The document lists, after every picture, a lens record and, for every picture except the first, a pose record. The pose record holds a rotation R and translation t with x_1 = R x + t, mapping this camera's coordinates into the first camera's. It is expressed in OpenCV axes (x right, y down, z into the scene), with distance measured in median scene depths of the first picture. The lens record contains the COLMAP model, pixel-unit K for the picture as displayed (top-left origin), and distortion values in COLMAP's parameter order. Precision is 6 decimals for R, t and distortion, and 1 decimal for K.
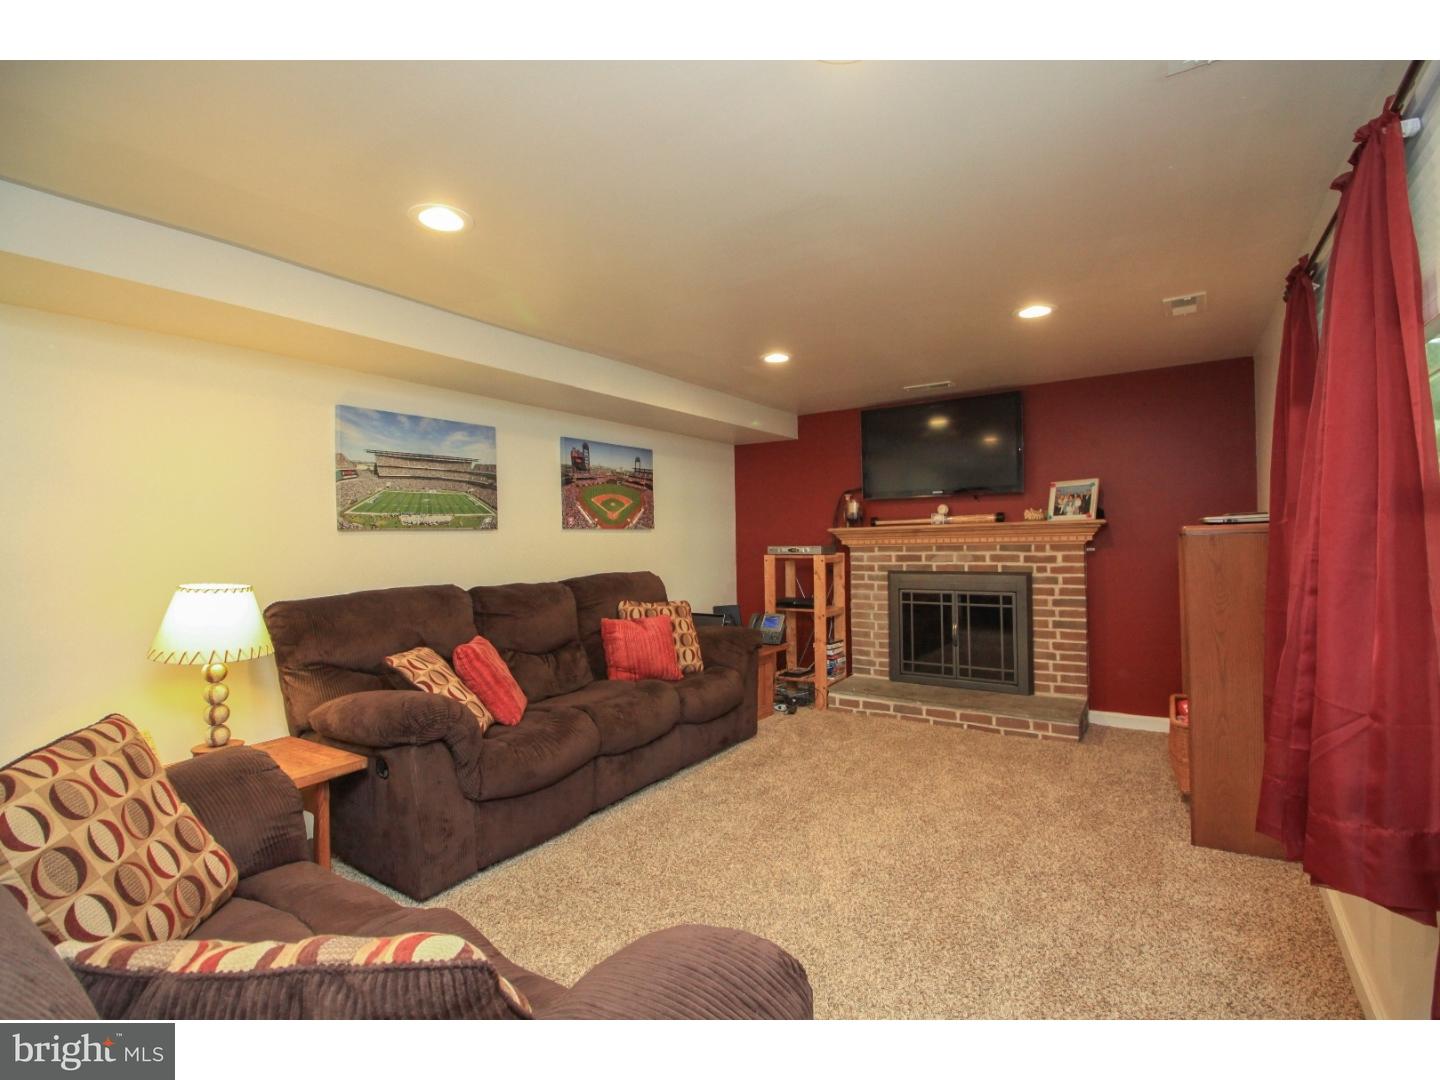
lens RADIAL K [[674.2, 0, 721.8], [0, 674.2, 537.4], [0, 0, 1]] dist [0.001883, -0.000240]
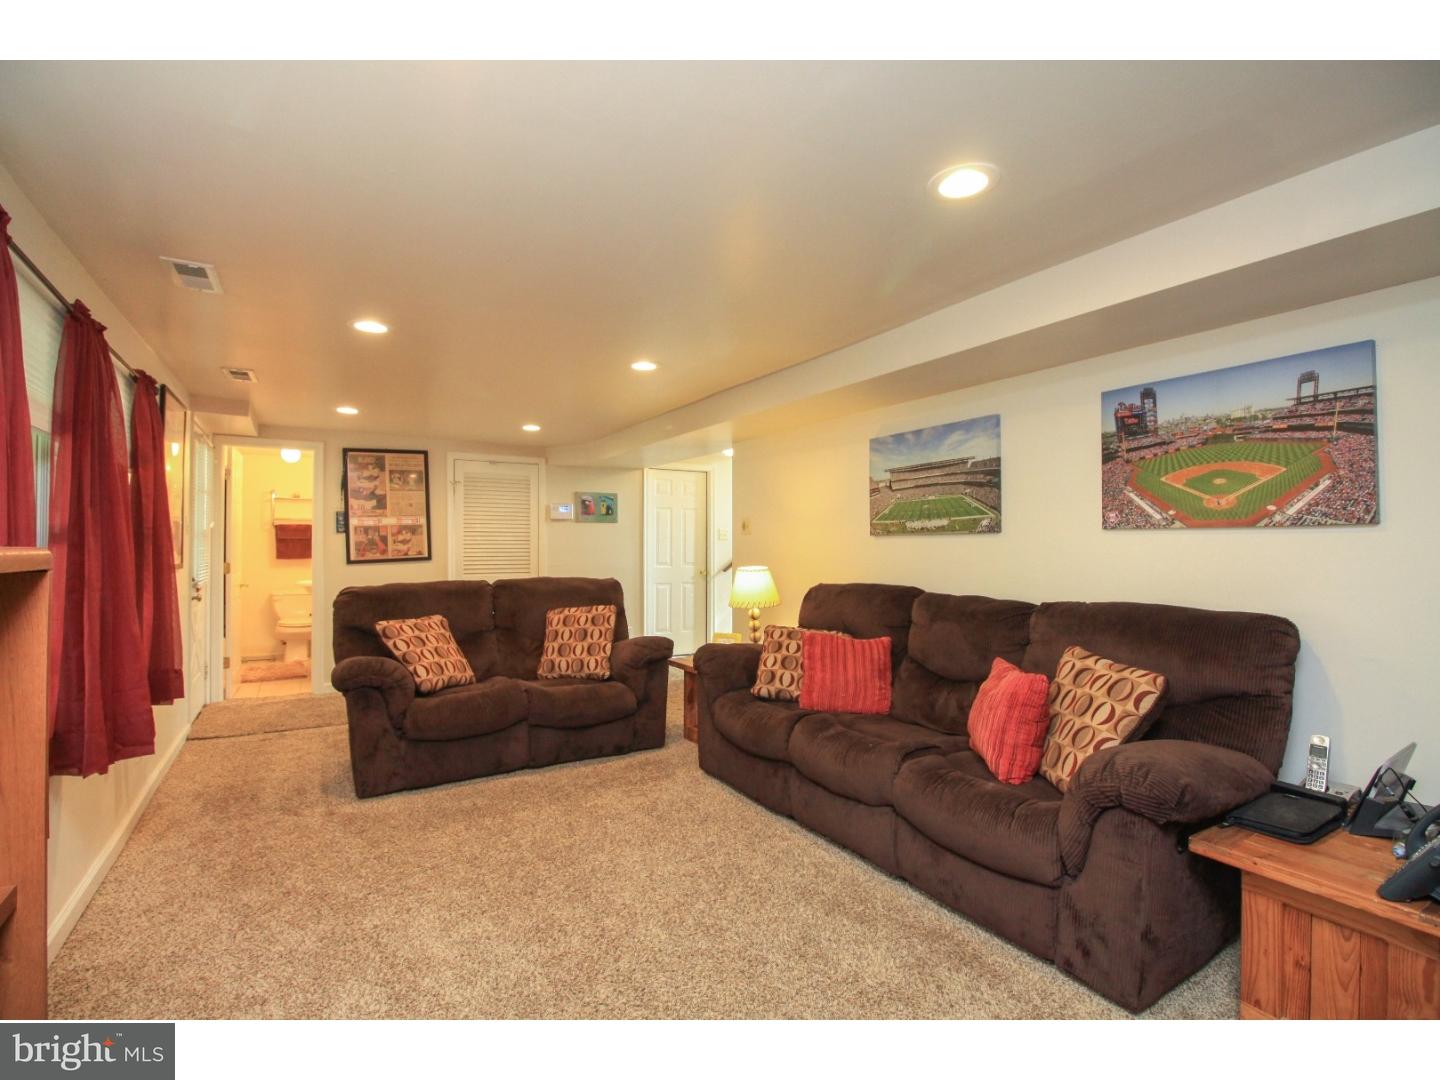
lens RADIAL K [[674.2, 0, 722.9], [0, 674.2, 541.5], [0, 0, 1]] dist [0.001883, -0.000240]
pose [[-0.414350, 0.003589, -0.910111, 0.612087], [0.000398, 0.999993, 0.003762, -0.003850], [0.910118, 0.001196, -0.414348, 1.067449]]
